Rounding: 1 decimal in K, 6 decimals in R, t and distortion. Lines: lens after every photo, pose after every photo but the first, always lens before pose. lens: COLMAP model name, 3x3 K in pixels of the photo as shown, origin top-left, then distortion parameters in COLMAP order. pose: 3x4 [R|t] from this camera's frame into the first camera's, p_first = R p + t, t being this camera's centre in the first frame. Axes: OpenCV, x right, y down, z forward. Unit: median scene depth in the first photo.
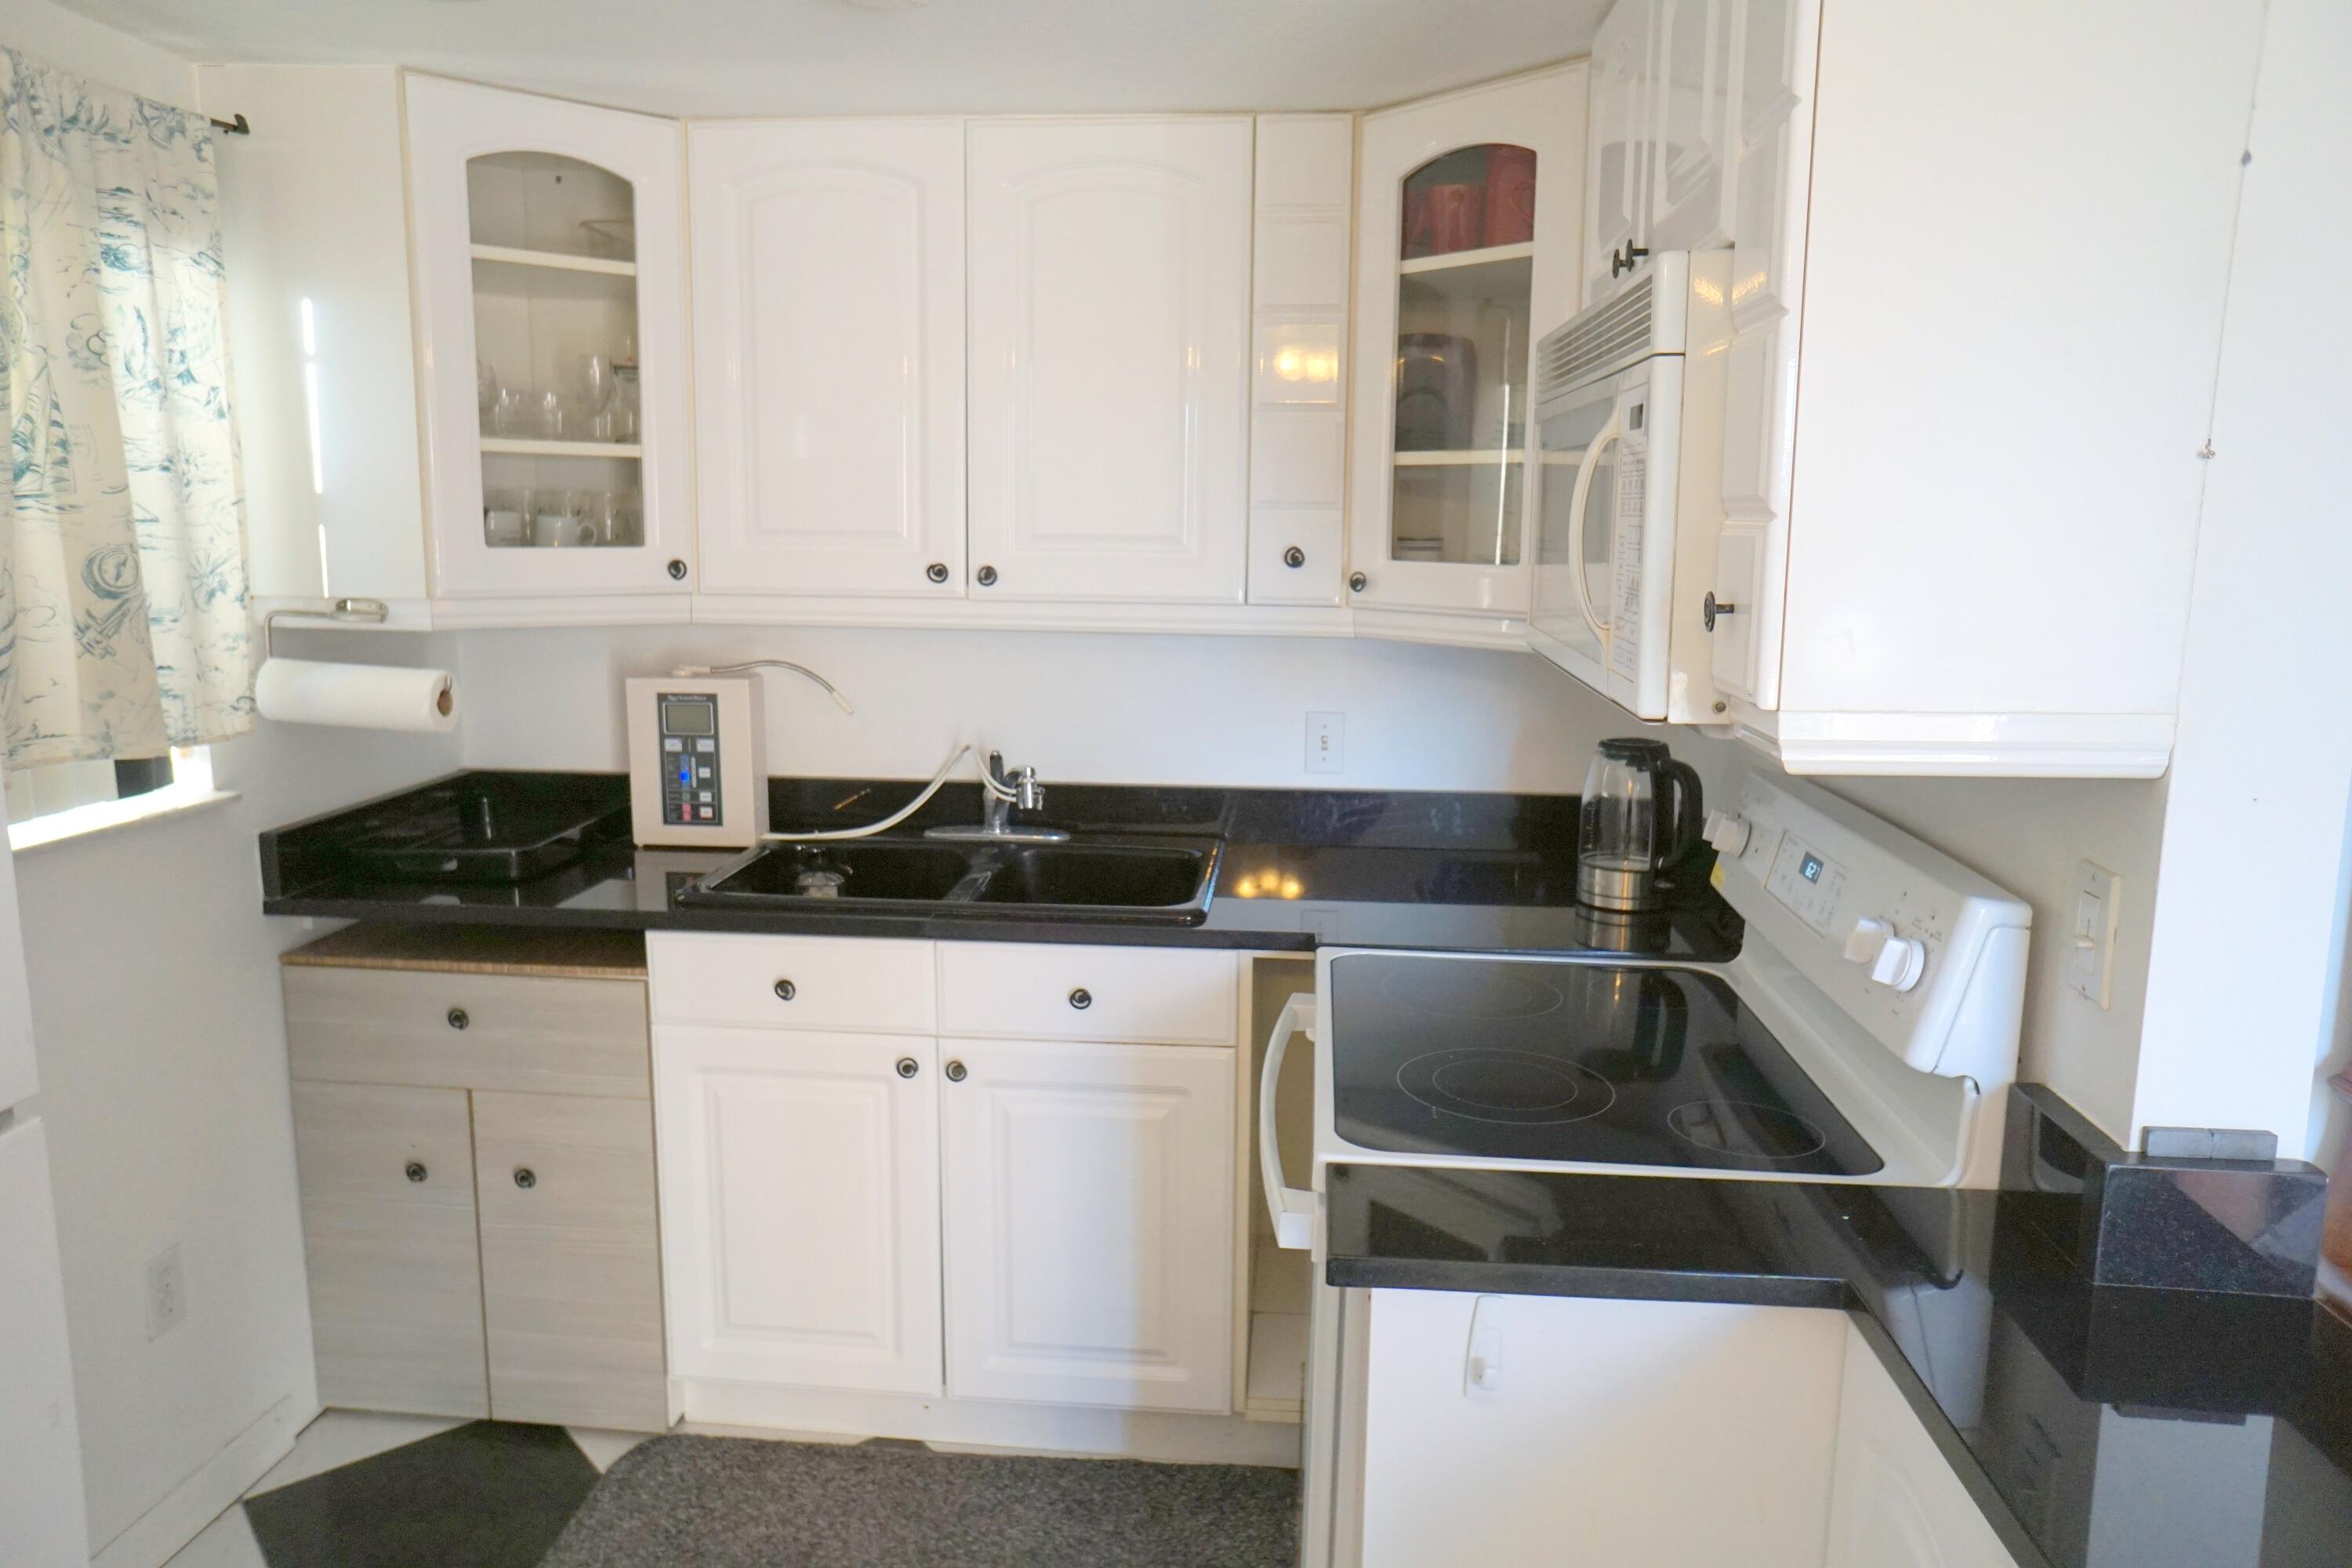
lens RADIAL K [[1595.6, 0, 1150.9], [0, 1595.6, 783.8], [0, 0, 1]] dist [-0.071542, 0.099838]
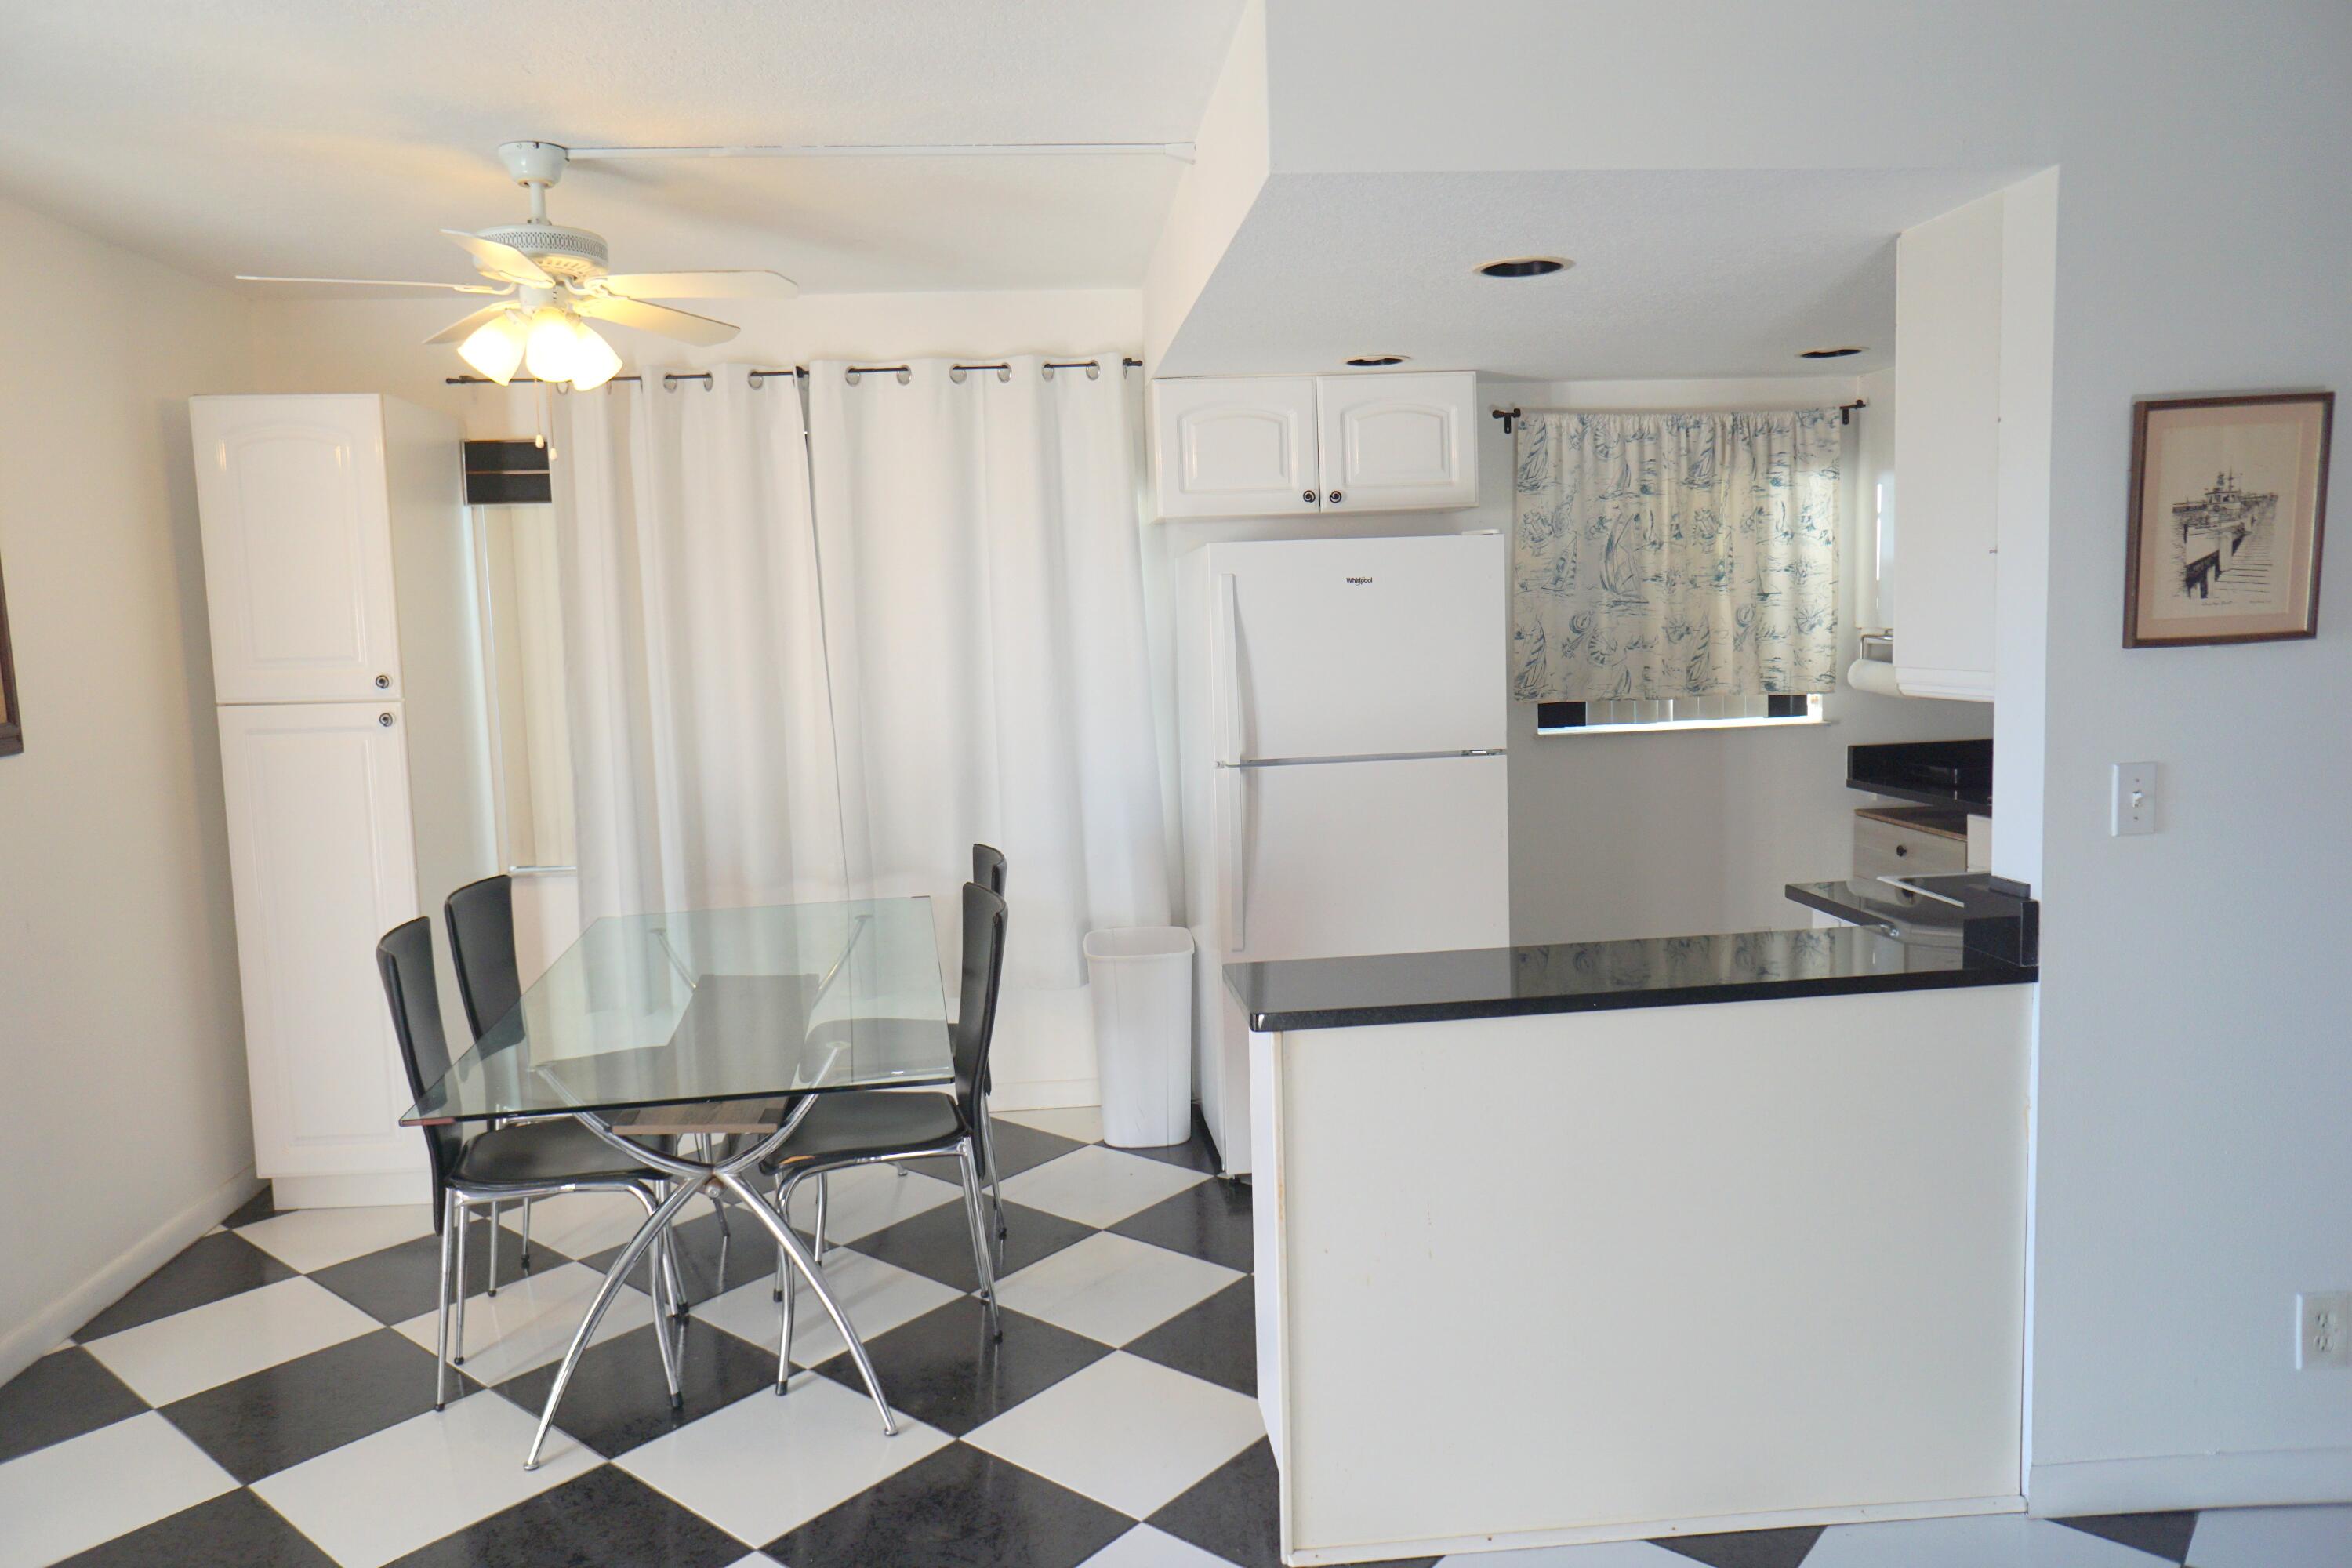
lens RADIAL K [[1595.6, 0, 1150.9], [0, 1595.6, 783.8], [0, 0, 1]] dist [-0.071542, 0.099838]
pose [[0.175118, 0.093521, -0.980096, 1.266976], [-0.126709, 0.989341, 0.071763, 0.048004], [0.976360, 0.111620, 0.185101, -0.236103]]
